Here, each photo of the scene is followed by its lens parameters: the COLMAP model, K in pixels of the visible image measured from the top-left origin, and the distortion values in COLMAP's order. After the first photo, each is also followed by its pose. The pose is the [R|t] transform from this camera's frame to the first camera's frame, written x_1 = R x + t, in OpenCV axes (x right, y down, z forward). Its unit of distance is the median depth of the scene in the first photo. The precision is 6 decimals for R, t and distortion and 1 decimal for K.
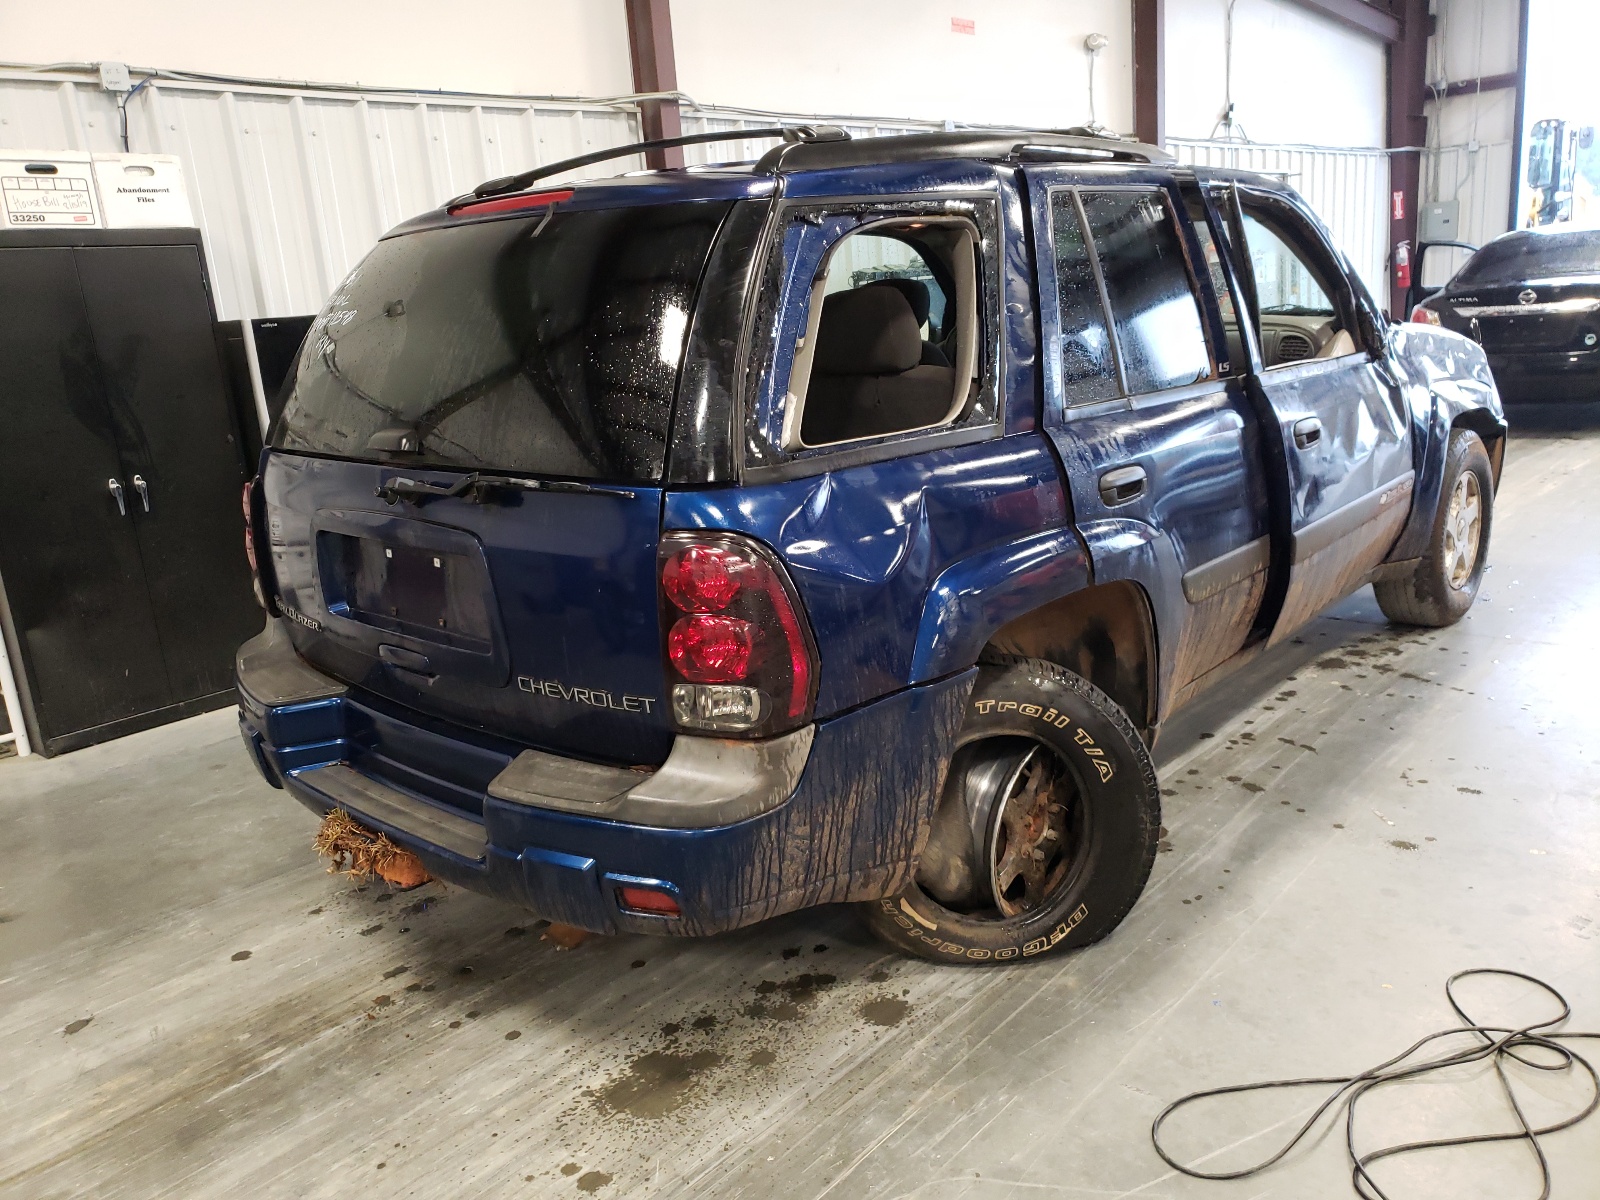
lens RADIAL K [[1240.1, 0, 824.2], [0, 1240.1, 602.2], [0, 0, 1]] dist [-0.010767, 0.006145]
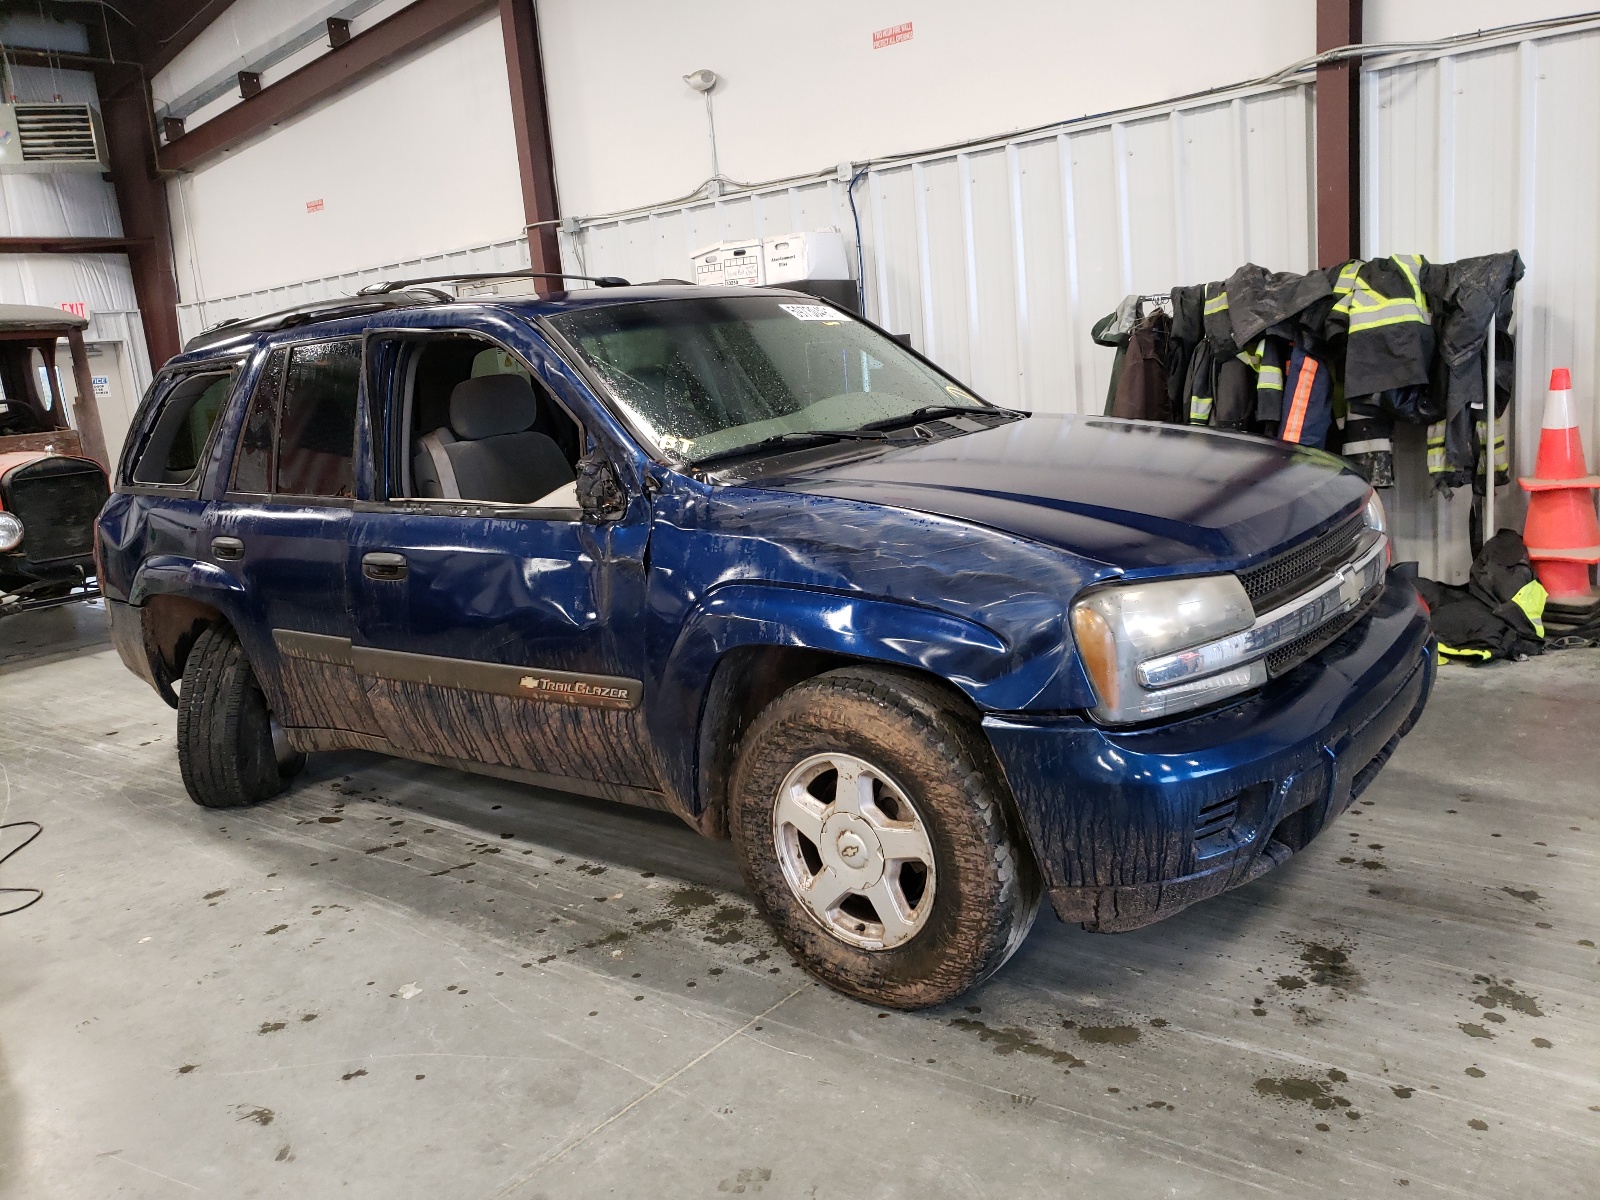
lens RADIAL K [[1240.1, 0, 824.2], [0, 1240.1, 602.2], [0, 0, 1]] dist [-0.010767, 0.006145]
pose [[0.077246, 0.262367, -0.961871, 1.134195], [-0.164461, 0.954891, 0.247256, -0.335704], [0.983354, 0.139091, 0.116911, 0.993851]]
